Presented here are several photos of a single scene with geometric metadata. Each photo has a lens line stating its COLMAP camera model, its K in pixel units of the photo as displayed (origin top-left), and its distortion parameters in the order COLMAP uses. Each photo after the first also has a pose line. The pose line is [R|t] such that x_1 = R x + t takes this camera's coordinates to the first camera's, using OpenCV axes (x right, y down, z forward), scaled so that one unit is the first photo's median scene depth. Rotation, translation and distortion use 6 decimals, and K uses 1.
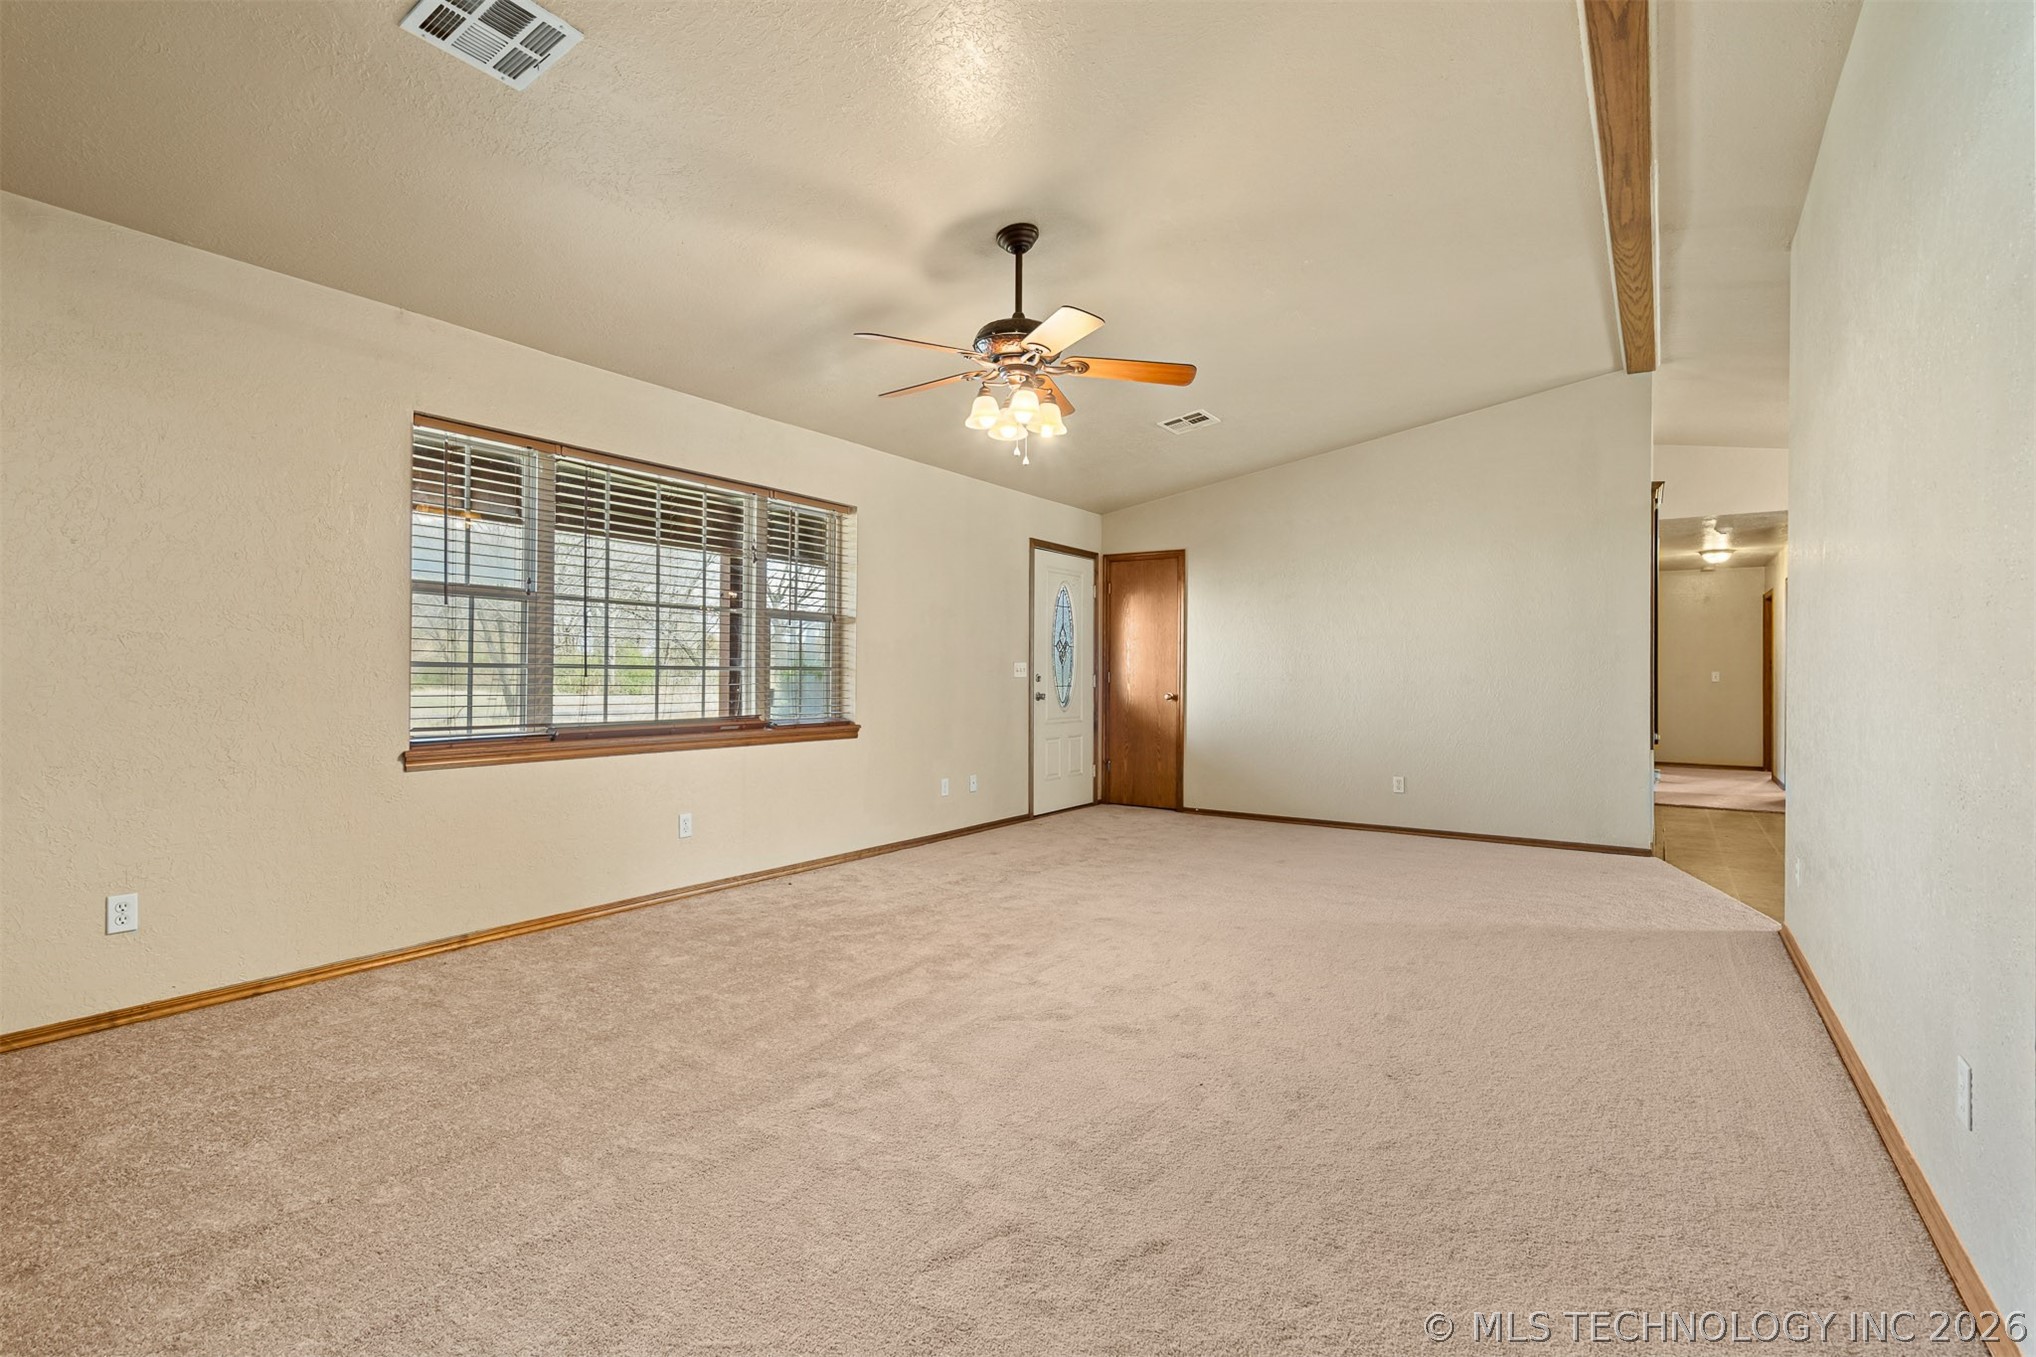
lens RADIAL K [[953.1, 0, 1016.9], [0, 953.1, 666.4], [0, 0, 1]] dist [-0.000014, 0.000284]
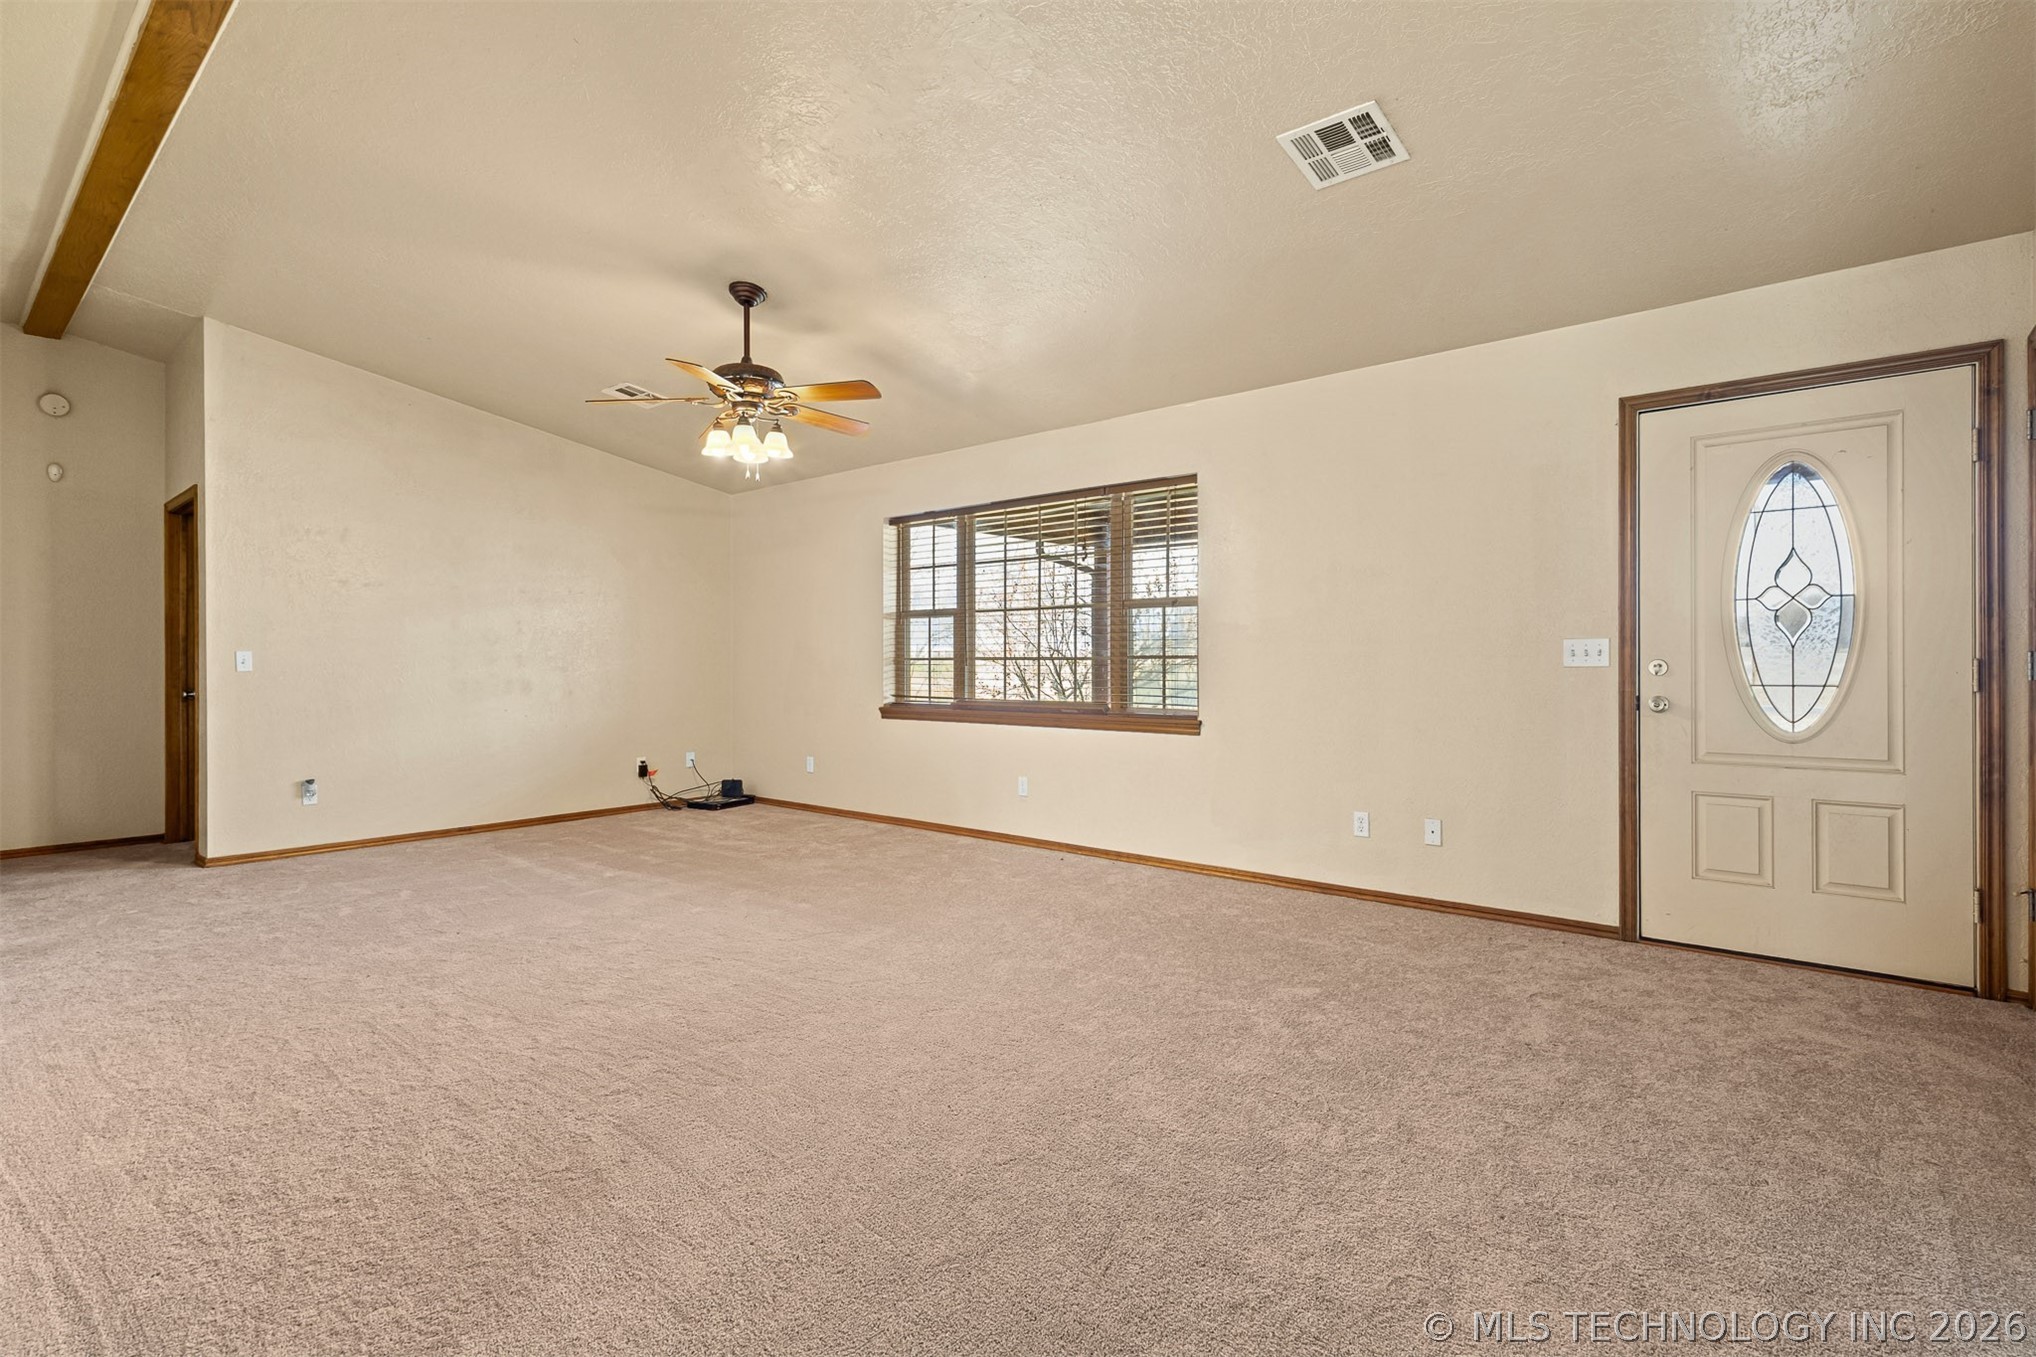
lens RADIAL K [[934.7, 0, 1033.9], [0, 934.7, 653.5], [0, 0, 1]] dist [-0.000583, -0.000051]
pose [[-0.094395, -0.021371, -0.995305, 0.814317], [0.005518, 0.999743, -0.021990, 0.020499], [0.995520, -0.007568, -0.094252, 1.071363]]
